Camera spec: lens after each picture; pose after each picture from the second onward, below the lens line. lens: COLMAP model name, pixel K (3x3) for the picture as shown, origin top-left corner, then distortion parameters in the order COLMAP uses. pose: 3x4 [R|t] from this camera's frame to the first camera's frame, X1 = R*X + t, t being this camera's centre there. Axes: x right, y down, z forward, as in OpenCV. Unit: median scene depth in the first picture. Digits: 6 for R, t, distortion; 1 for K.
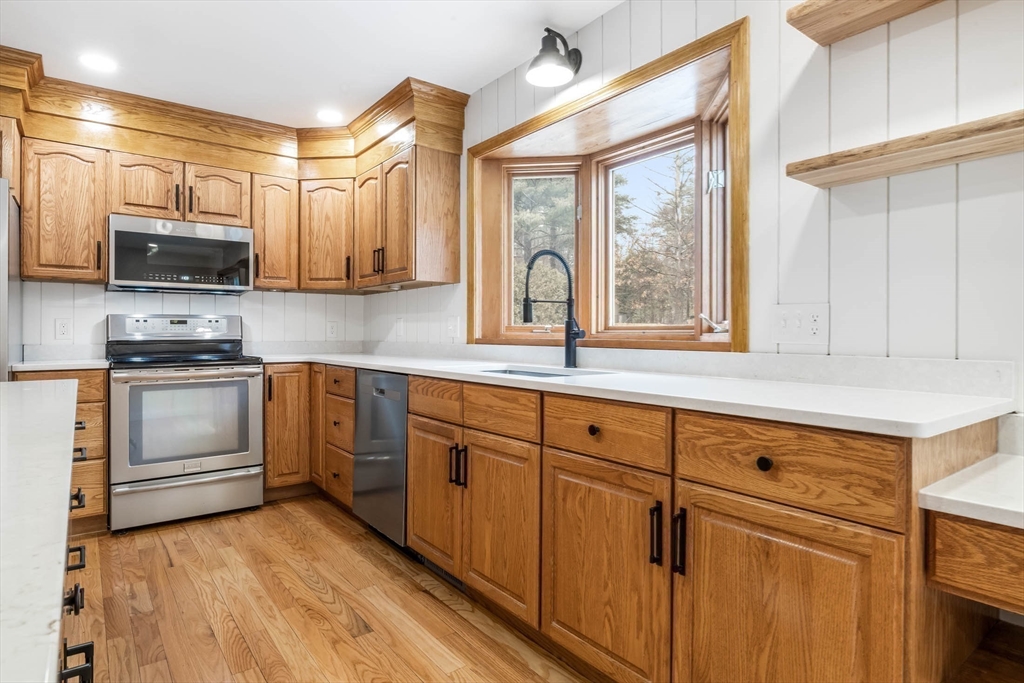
lens RADIAL K [[558.7, 0, 508.4], [0, 558.7, 333.3], [0, 0, 1]] dist [0.002392, 0.000254]
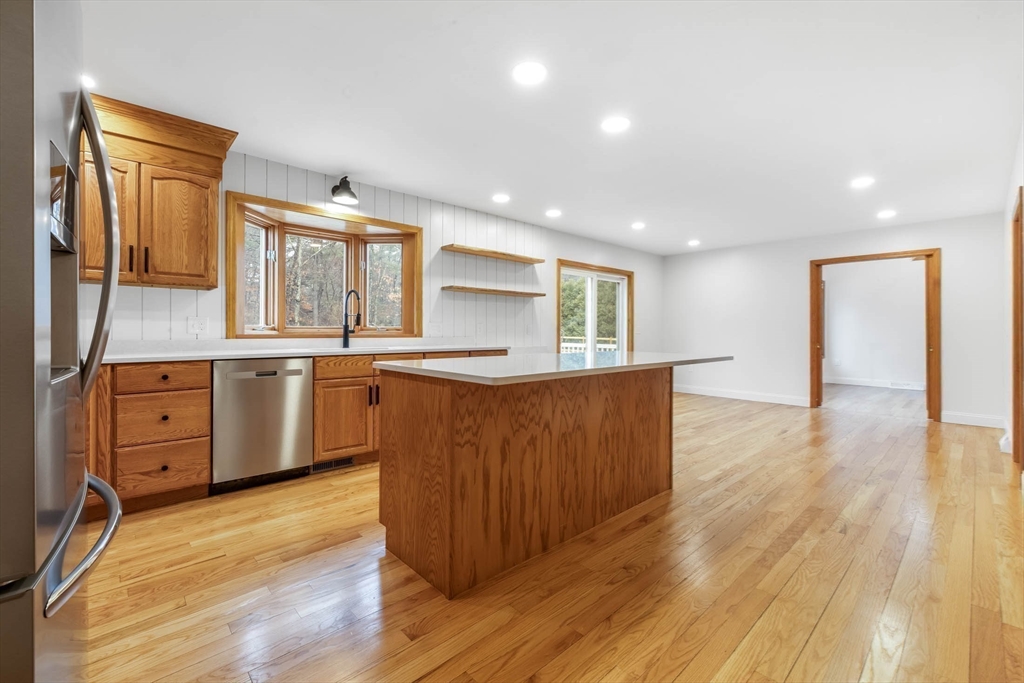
lens RADIAL K [[432.5, 0, 509.9], [0, 432.5, 332.6], [0, 0, 1]] dist [0.001523, 0.000322]
pose [[-0.097385, -0.005955, 0.995229, -1.822928], [-0.004092, 0.999976, 0.005583, -0.005917], [-0.995238, -0.003528, -0.097407, 0.690455]]
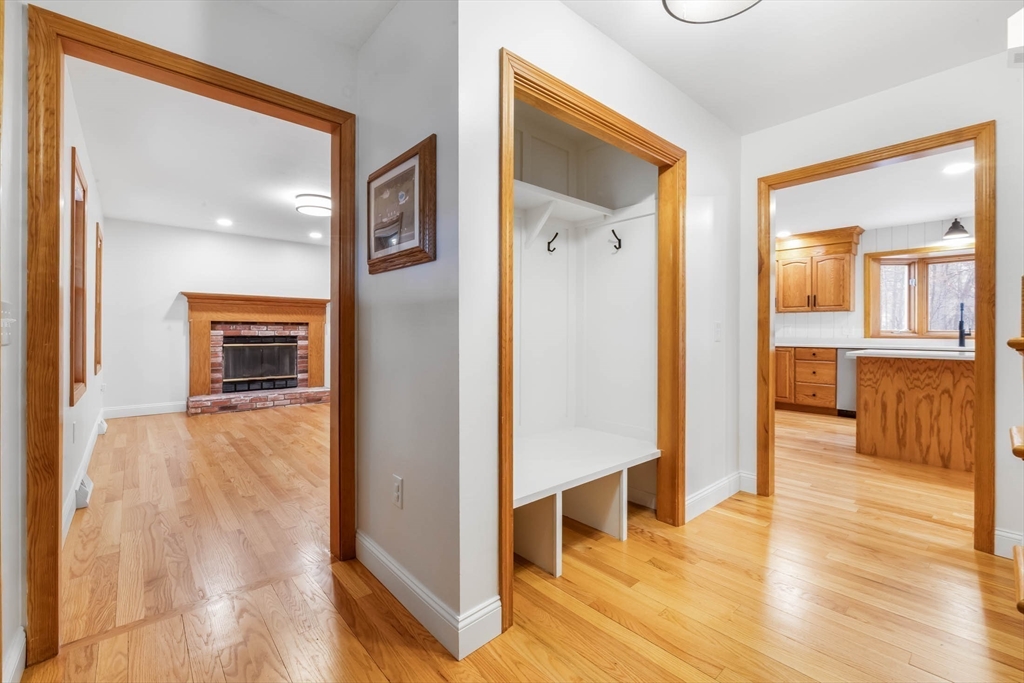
lens RADIAL K [[427.1, 0, 510.1], [0, 427.1, 329.9], [0, 0, 1]] dist [0.001840, 0.000347]
pose [[0.997316, 0.000617, 0.073214, -2.632564], [-0.000527, 0.999999, -0.001242, -0.018133], [-0.073215, 0.001200, 0.997315, -1.039286]]
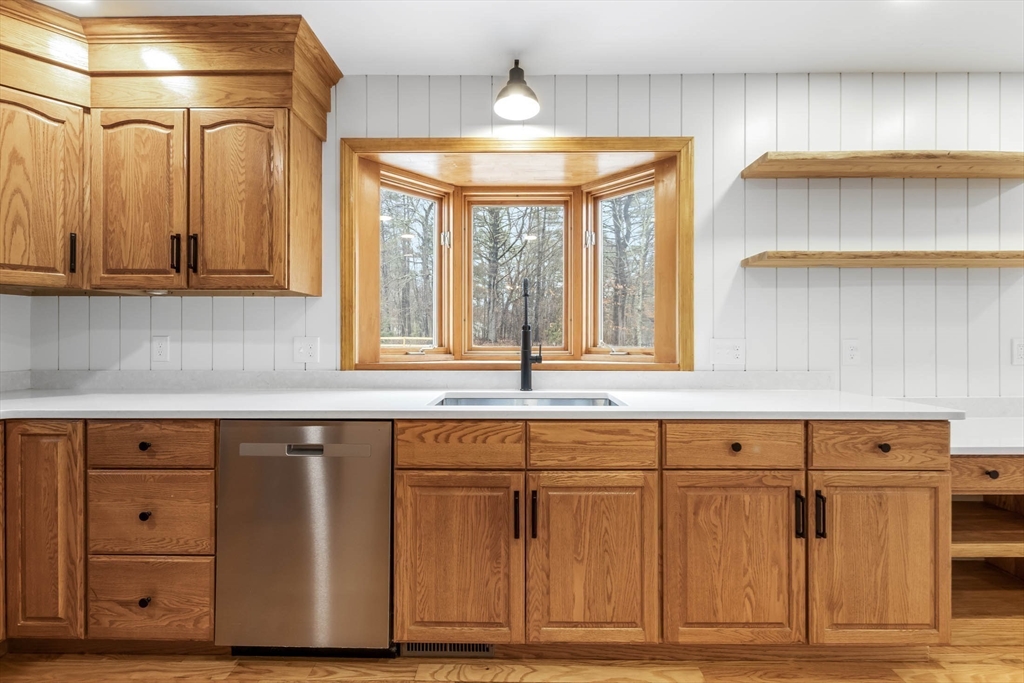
lens RADIAL K [[430.1, 0, 517.5], [0, 430.1, 338.0], [0, 0, 1]] dist [-0.000933, -0.000028]
pose [[0.611956, -0.001824, 0.790890, -0.667120], [0.000609, 0.999998, 0.001834, -0.047910], [-0.790891, -0.000641, 0.611956, 0.623969]]
